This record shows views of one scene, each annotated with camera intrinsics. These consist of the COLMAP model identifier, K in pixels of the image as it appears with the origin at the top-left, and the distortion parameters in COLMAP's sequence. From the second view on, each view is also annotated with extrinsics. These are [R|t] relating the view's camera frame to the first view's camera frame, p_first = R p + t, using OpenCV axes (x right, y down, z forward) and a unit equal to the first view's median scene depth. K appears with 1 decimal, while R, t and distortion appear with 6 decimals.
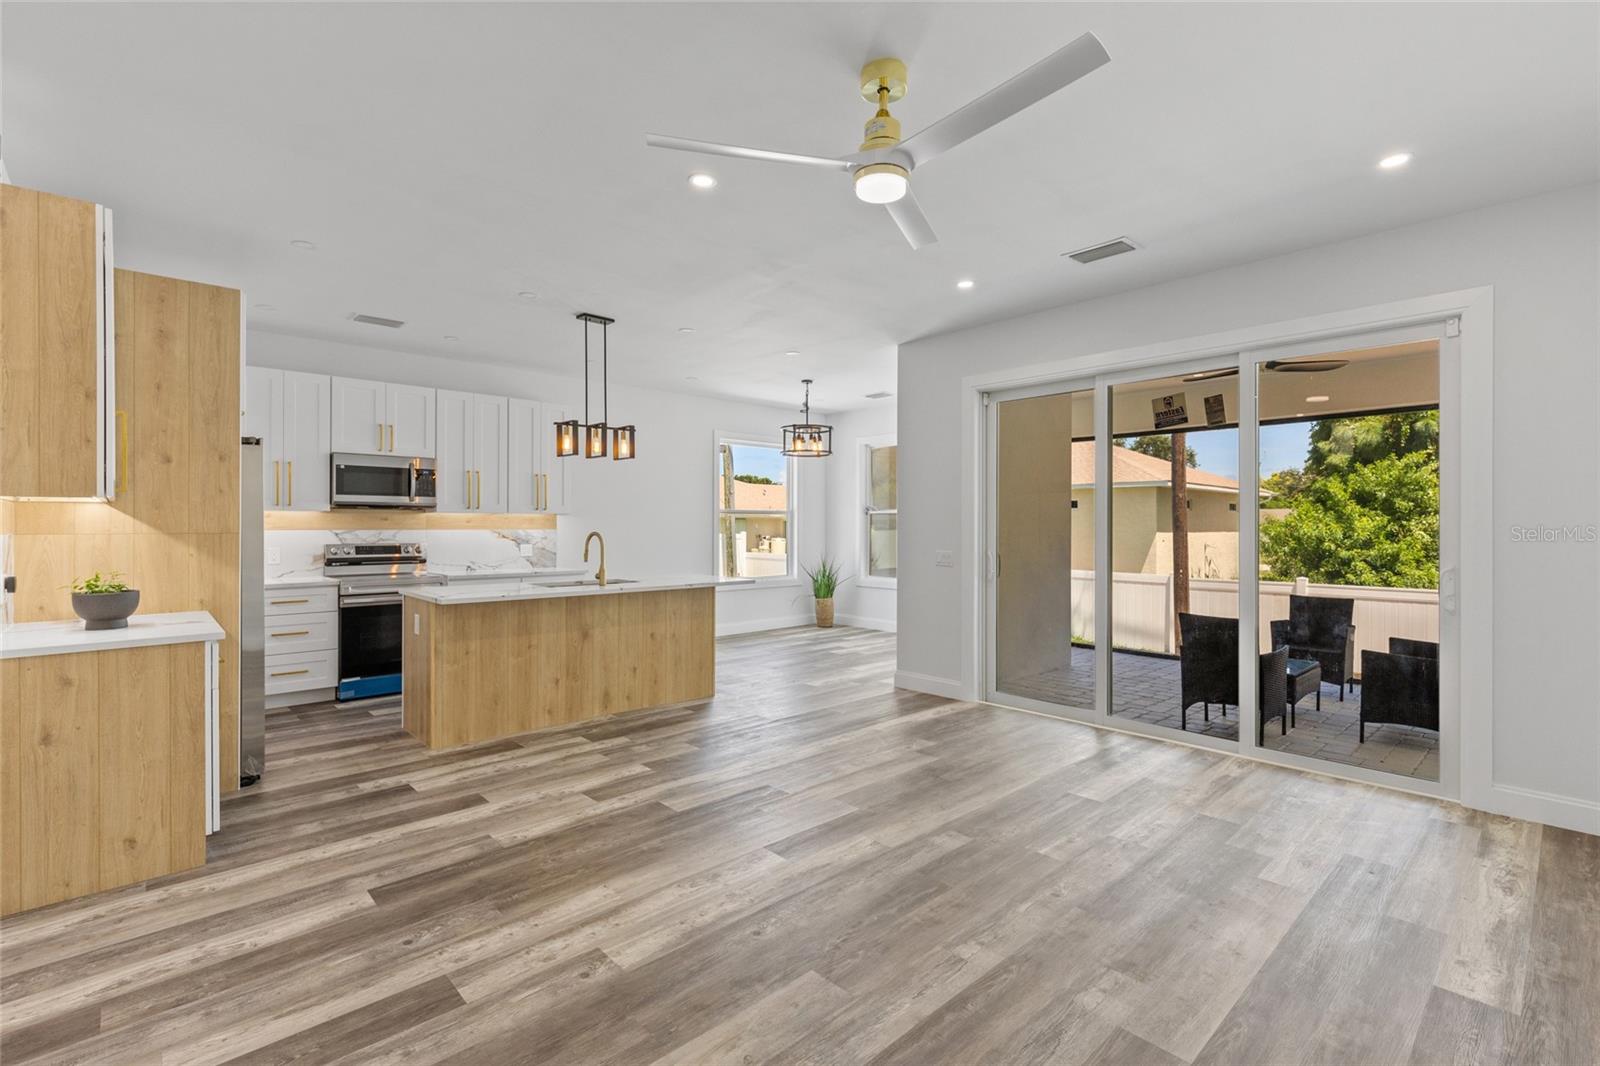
lens RADIAL K [[722.9, 0, 799.5], [0, 722.9, 526.4], [0, 0, 1]] dist [0.003410, -0.000252]
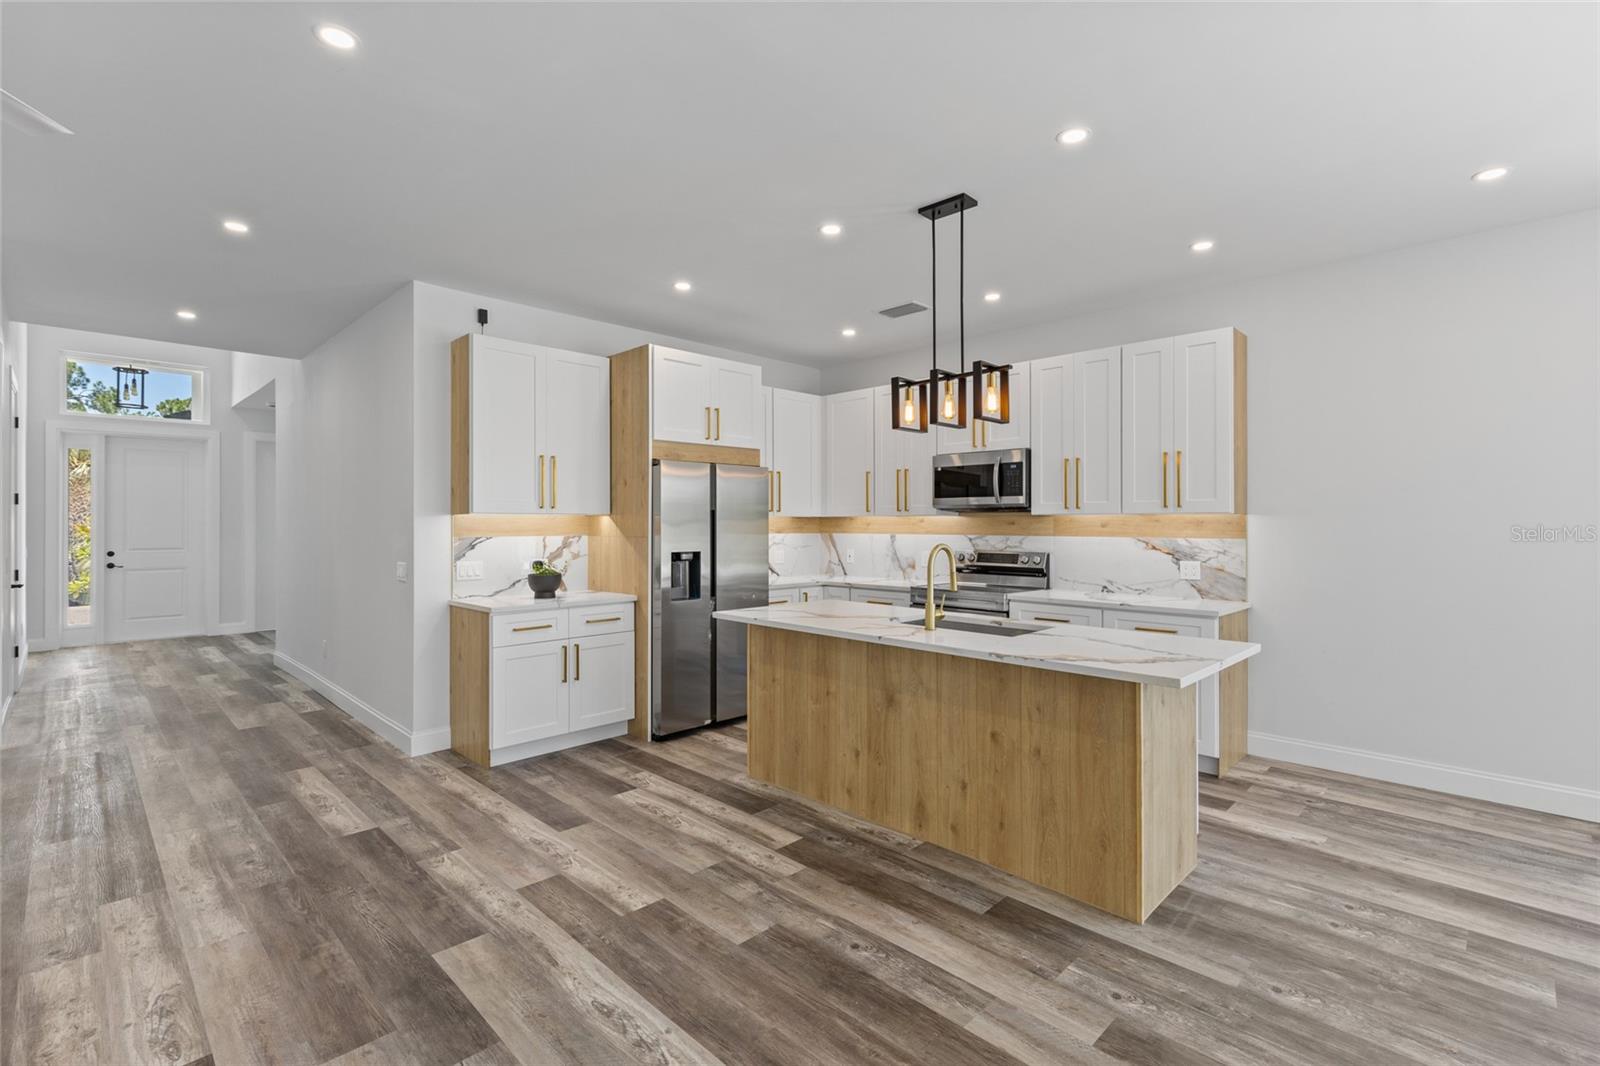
lens RADIAL K [[721.4, 0, 801.2], [0, 721.4, 520.8], [0, 0, 1]] dist [0.003313, -0.000480]
pose [[0.042451, -0.005898, -0.999081, 0.478636], [-0.002755, 0.999978, -0.006020, -0.011985], [0.999095, 0.003008, 0.042434, 1.185597]]
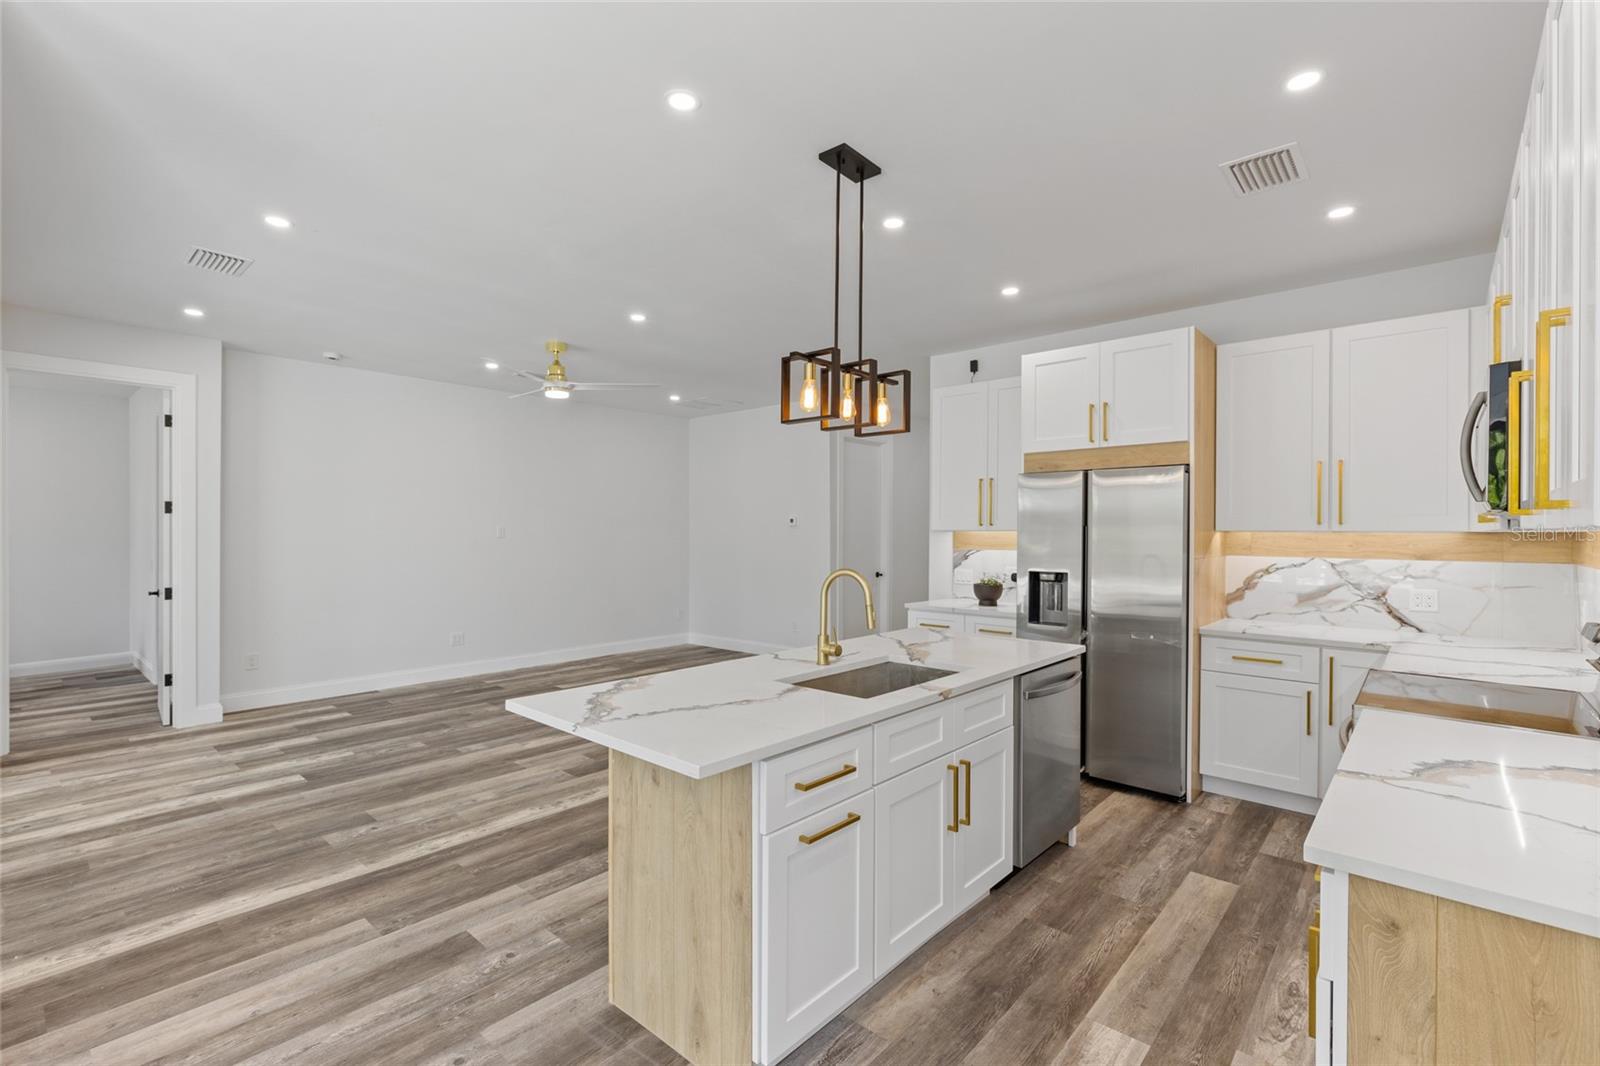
lens RADIAL K [[720.7, 0, 798.0], [0, 720.7, 528.2], [0, 0, 1]] dist [0.003529, 0.000038]
pose [[-0.995473, -0.005605, -0.094881, -0.275113], [-0.005616, 0.999984, -0.000151, -0.031014], [0.094880, 0.000382, -0.995489, 2.133584]]
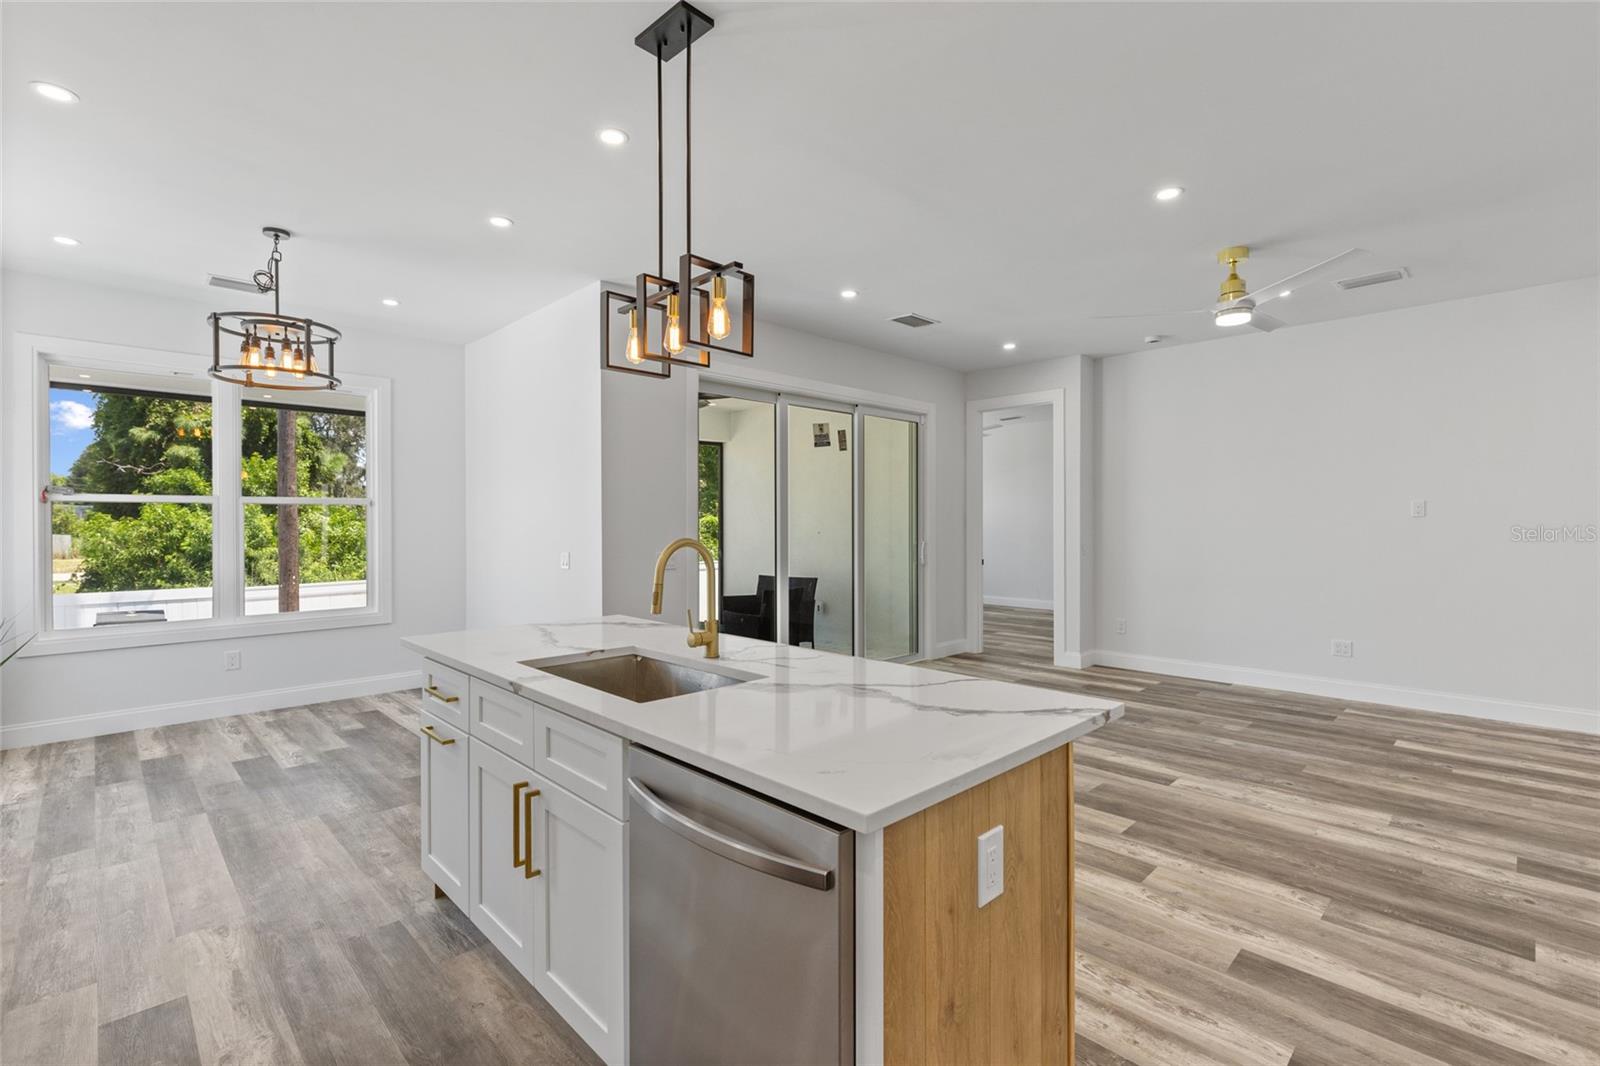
lens RADIAL K [[720.7, 0, 798.0], [0, 720.7, 528.2], [0, 0, 1]] dist [0.003529, 0.000038]
pose [[-0.026830, -0.010682, 0.999583, -0.988961], [0.006228, 0.999922, 0.010852, -0.003722], [-0.999621, 0.006517, -0.026761, 1.318652]]
